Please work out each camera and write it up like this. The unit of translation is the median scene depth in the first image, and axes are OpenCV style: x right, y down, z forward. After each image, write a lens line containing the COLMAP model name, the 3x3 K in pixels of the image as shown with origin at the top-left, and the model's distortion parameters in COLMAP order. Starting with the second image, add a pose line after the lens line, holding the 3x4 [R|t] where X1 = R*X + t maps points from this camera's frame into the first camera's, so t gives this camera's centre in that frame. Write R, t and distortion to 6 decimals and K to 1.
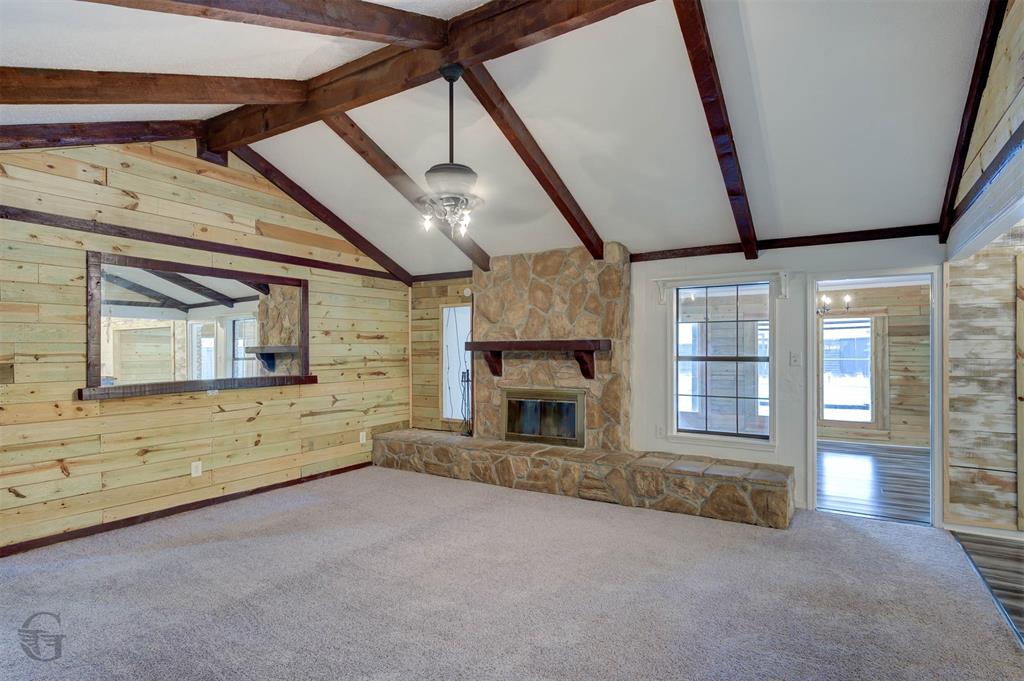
lens RADIAL K [[535.3, 0, 513.0], [0, 535.3, 348.0], [0, 0, 1]] dist [-0.038070, 0.004316]
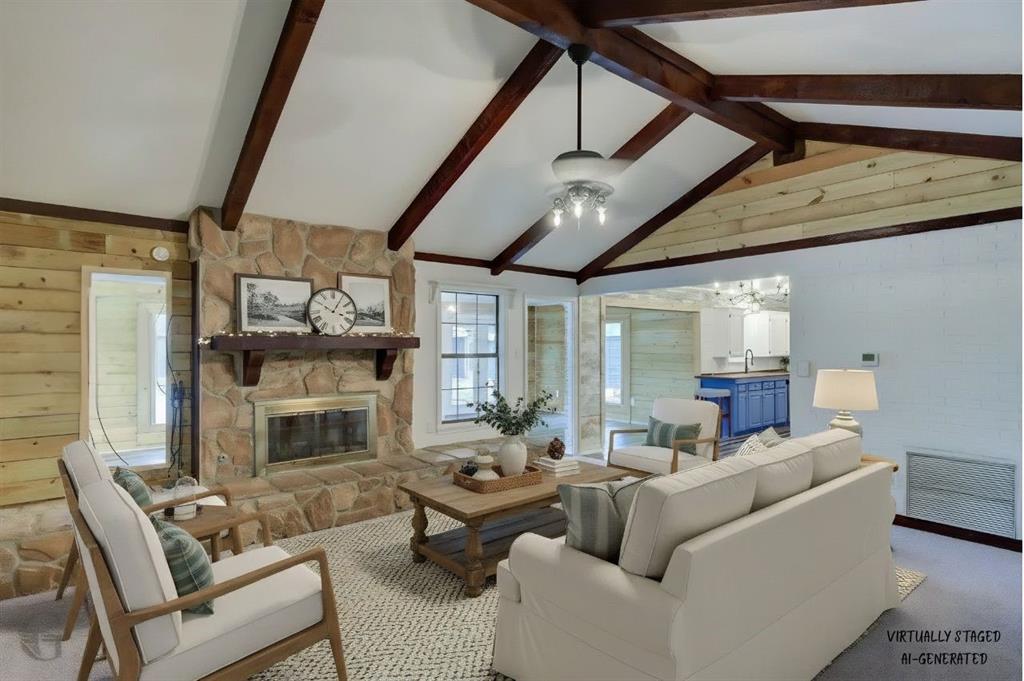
lens RADIAL K [[549.5, 0, 507.9], [0, 549.5, 340.9], [0, 0, 1]] dist [-0.020576, -0.000217]
pose [[0.280258, 0.008989, 0.959883, -0.672654], [-0.007290, 0.999947, -0.007236, -0.003686], [-0.959897, -0.004969, 0.280309, 0.523630]]
